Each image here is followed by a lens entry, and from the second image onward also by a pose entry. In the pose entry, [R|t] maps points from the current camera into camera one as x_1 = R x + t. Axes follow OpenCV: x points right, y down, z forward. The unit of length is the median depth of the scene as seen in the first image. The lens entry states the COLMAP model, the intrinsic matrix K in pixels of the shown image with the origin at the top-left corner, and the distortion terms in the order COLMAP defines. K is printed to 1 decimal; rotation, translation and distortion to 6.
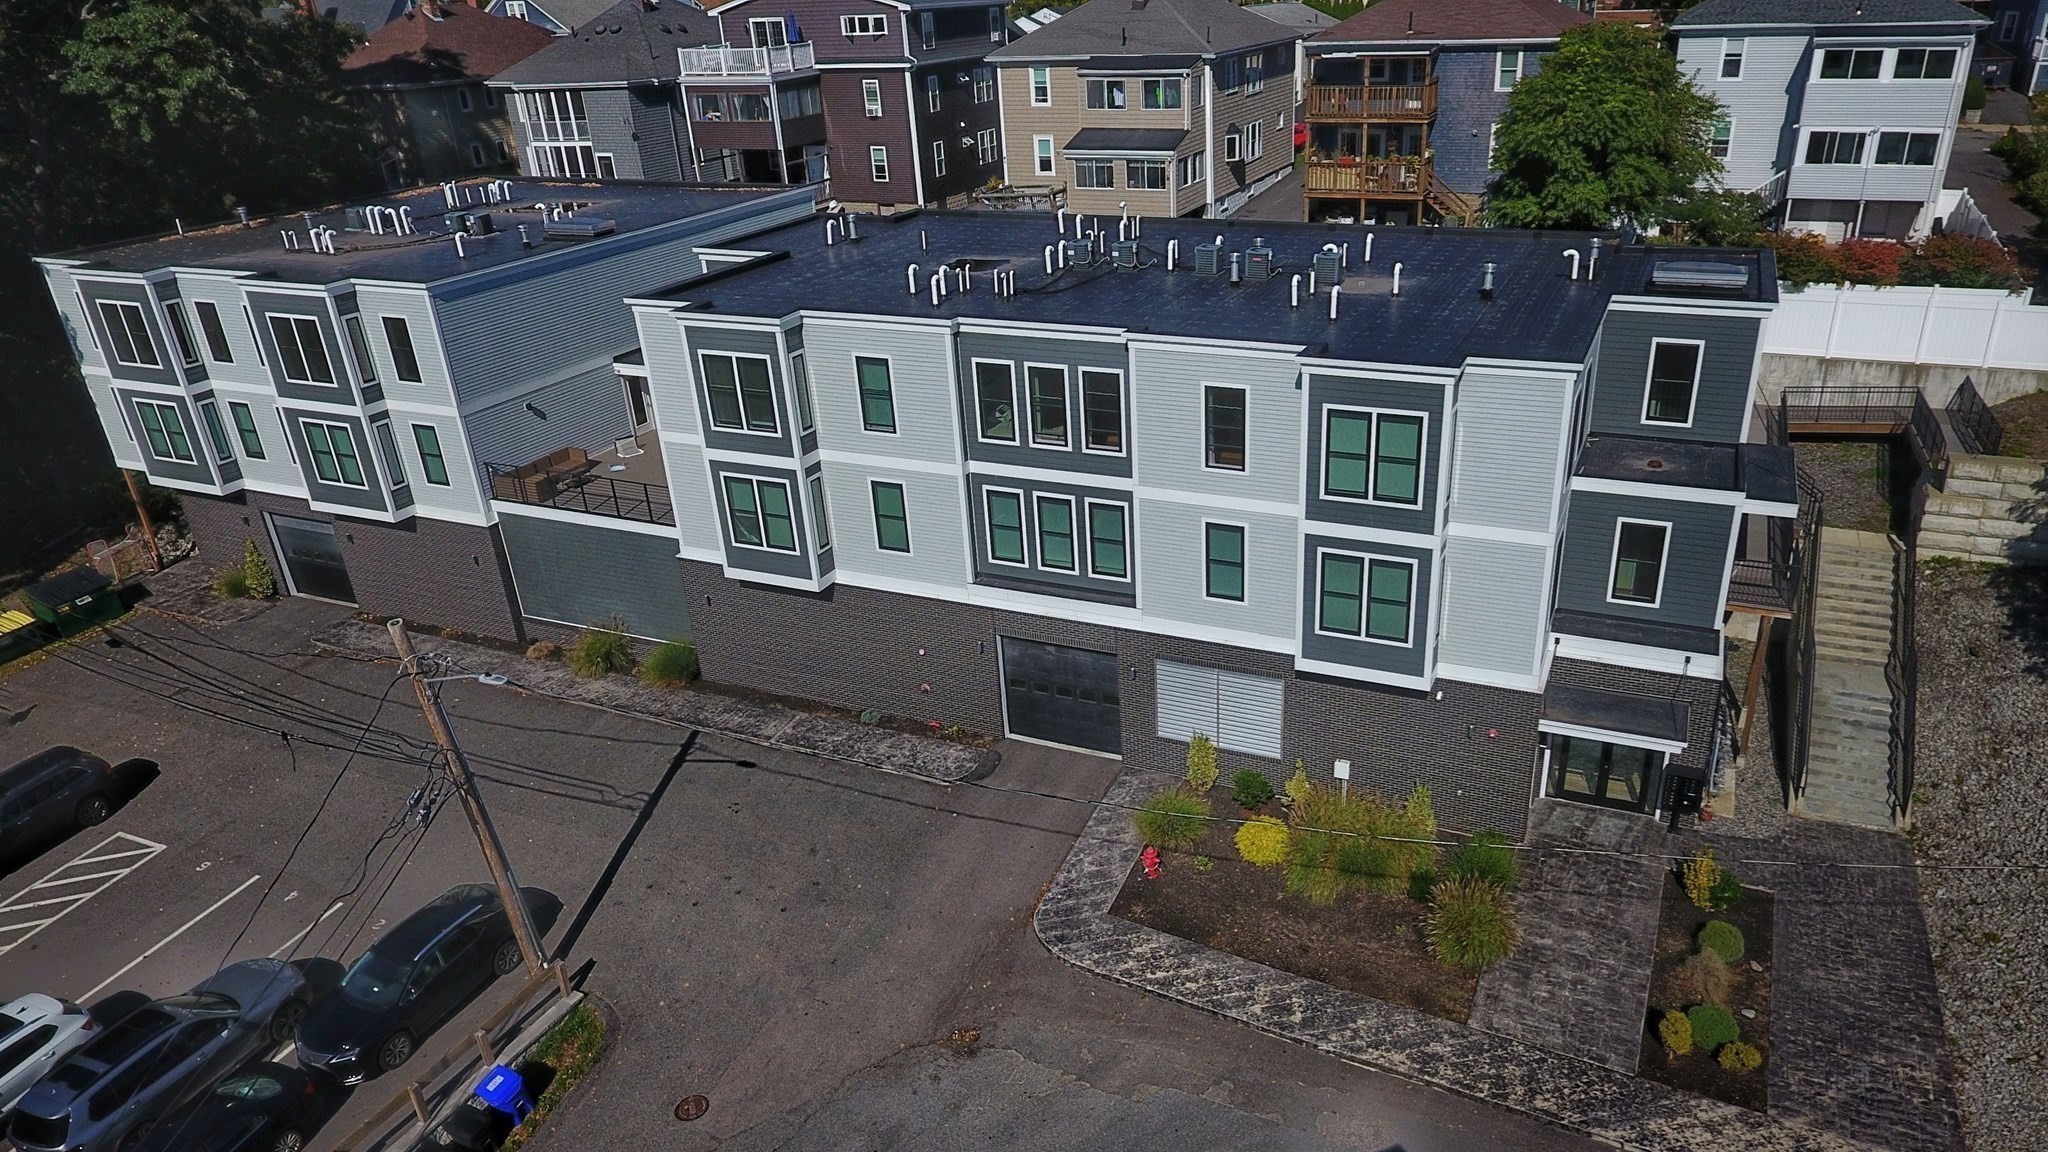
lens RADIAL K [[1289.6, 0, 1136.0], [0, 1289.6, 587.0], [0, 0, 1]] dist [-0.000887, -0.001038]
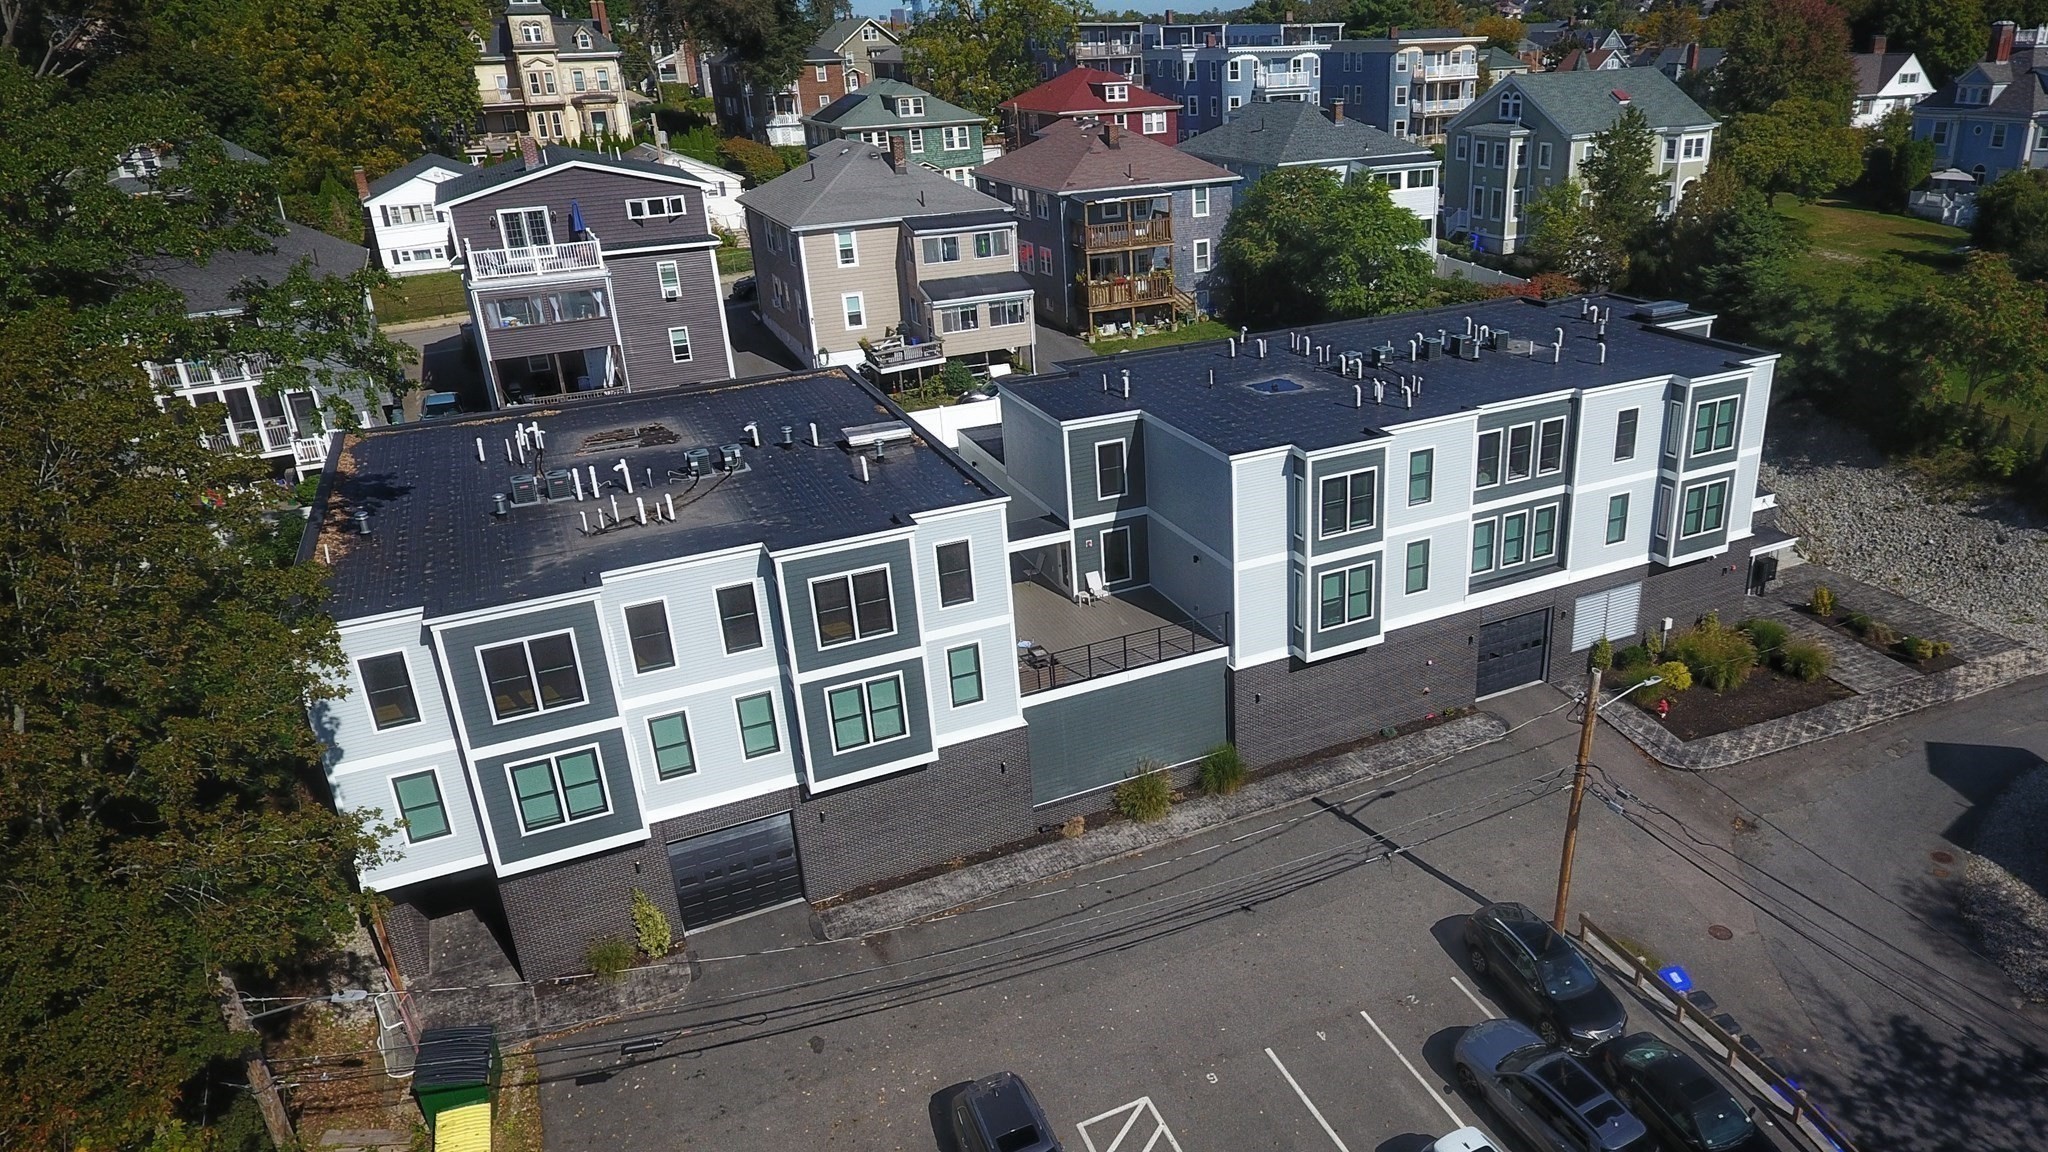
lens RADIAL K [[1338.0, 0, 1024.0], [0, 1338.0, 576.0], [0, 0, 1]] dist [-0.001592, -0.001202]
pose [[0.670837, -0.272751, 0.689627, -1.324758], [0.328703, 0.942935, 0.053189, -0.235887], [-0.664780, 0.191001, 0.722209, 0.255586]]
